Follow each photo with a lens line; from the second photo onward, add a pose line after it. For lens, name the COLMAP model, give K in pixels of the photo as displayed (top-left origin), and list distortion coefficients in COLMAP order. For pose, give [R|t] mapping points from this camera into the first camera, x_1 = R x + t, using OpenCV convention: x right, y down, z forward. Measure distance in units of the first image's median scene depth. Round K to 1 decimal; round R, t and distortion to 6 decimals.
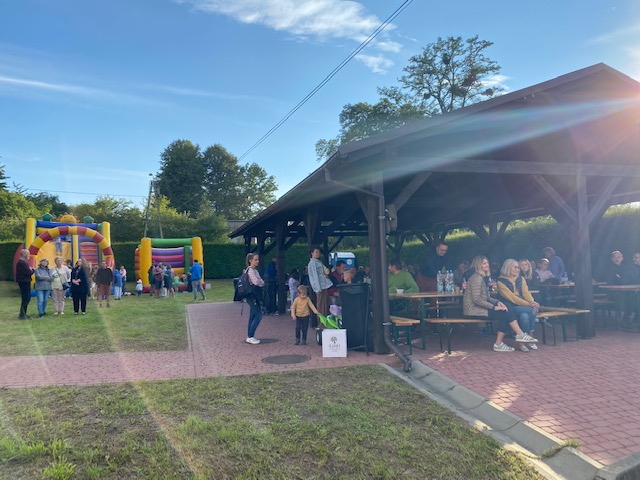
lens RADIAL K [[484.8, 0, 318.1], [0, 484.8, 251.5], [0, 0, 1]] dist [0.030390, -0.033786]
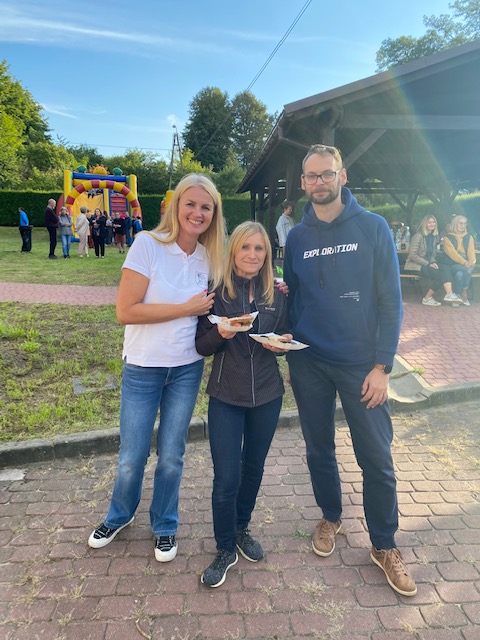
lens RADIAL K [[484.8, 0, 241.9], [0, 484.8, 317.2], [0, 0, 1]] dist [0.030390, -0.033786]
pose [[0.976269, 0.071191, -0.204527, 0.024967], [-0.024541, 0.974709, 0.222128, 0.000162], [0.215167, -0.211837, 0.953325, -0.017471]]
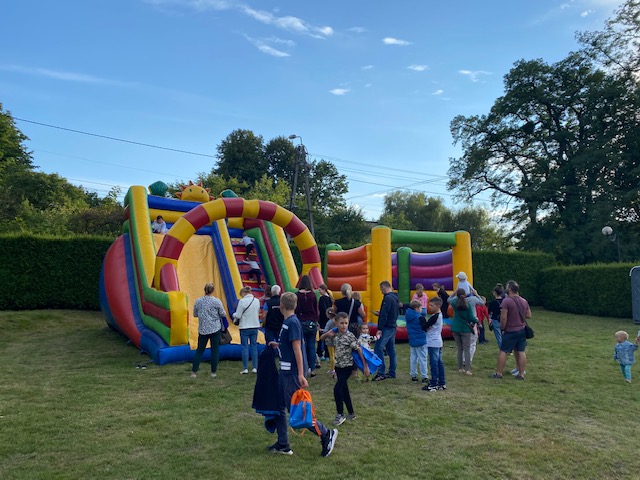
lens RADIAL K [[484.8, 0, 321.3], [0, 484.8, 241.1], [0, 0, 1]] dist [0.030390, -0.033786]
pose [[0.999965, 0.008305, -0.001417, -0.300491], [-0.008369, 0.998495, -0.054208, 0.008759], [0.000965, 0.054218, 0.998529, 0.382704]]
